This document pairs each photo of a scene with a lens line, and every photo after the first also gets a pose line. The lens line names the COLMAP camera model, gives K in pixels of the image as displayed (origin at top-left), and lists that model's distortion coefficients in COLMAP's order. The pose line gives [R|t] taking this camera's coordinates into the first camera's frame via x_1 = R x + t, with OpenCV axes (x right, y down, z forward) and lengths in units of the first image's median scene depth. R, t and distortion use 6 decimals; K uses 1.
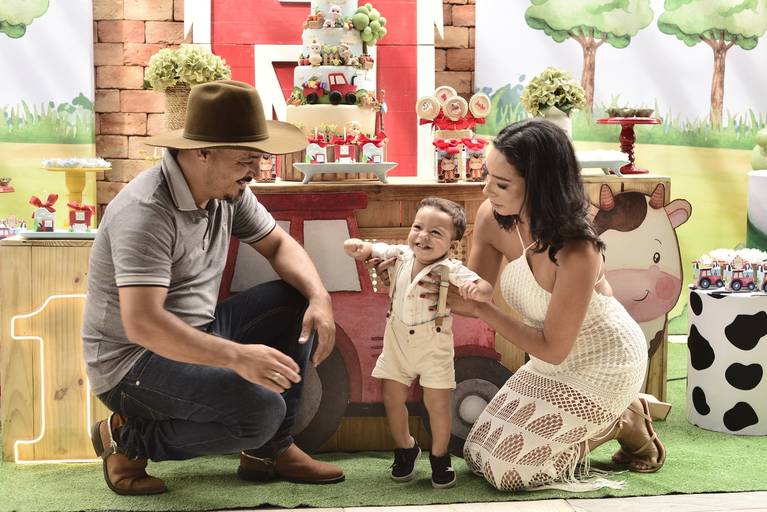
lens RADIAL K [[1153.9, 0, 384.6], [0, 1153.9, 250.3], [0, 0, 1]] dist [-0.038891, 0.000000]
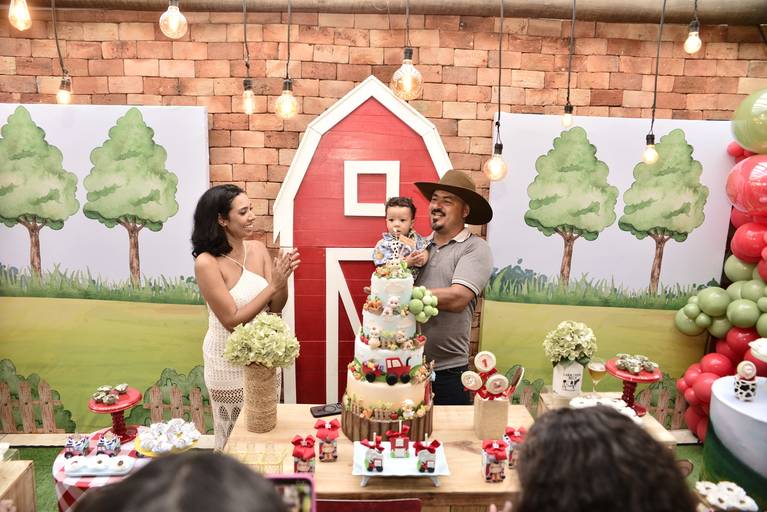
lens RADIAL K [[554.7, 0, 376.9], [0, 554.7, 258.4], [0, 0, 1]] dist [-0.114174, 0.094225]
pose [[0.998978, 0.028216, -0.035314, -0.039887], [-0.024990, 0.995747, 0.088671, -0.285381], [0.037665, -0.087698, 0.995435, 0.461673]]
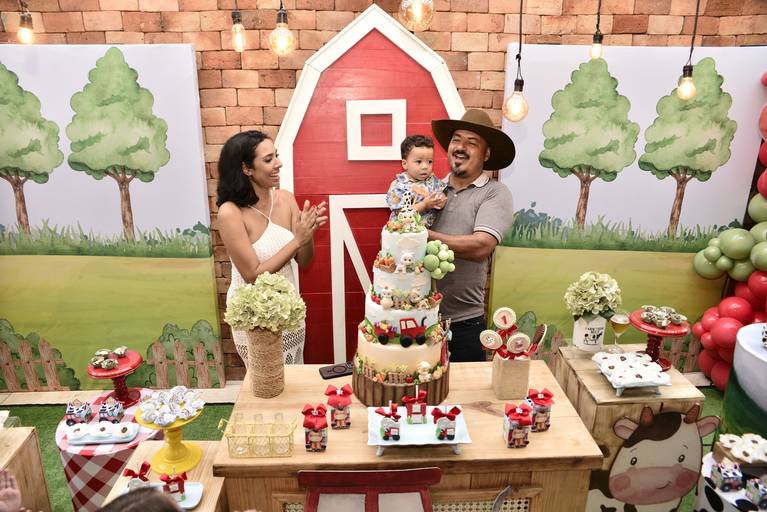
lens RADIAL K [[554.7, 0, 378.3], [0, 554.7, 263.2], [0, 0, 1]] dist [-0.114174, 0.094225]
pose [[0.999438, 0.010043, -0.031985, -0.050696], [-0.003178, 0.978160, 0.207830, -0.294002], [0.033373, -0.207612, 0.977642, 0.507077]]
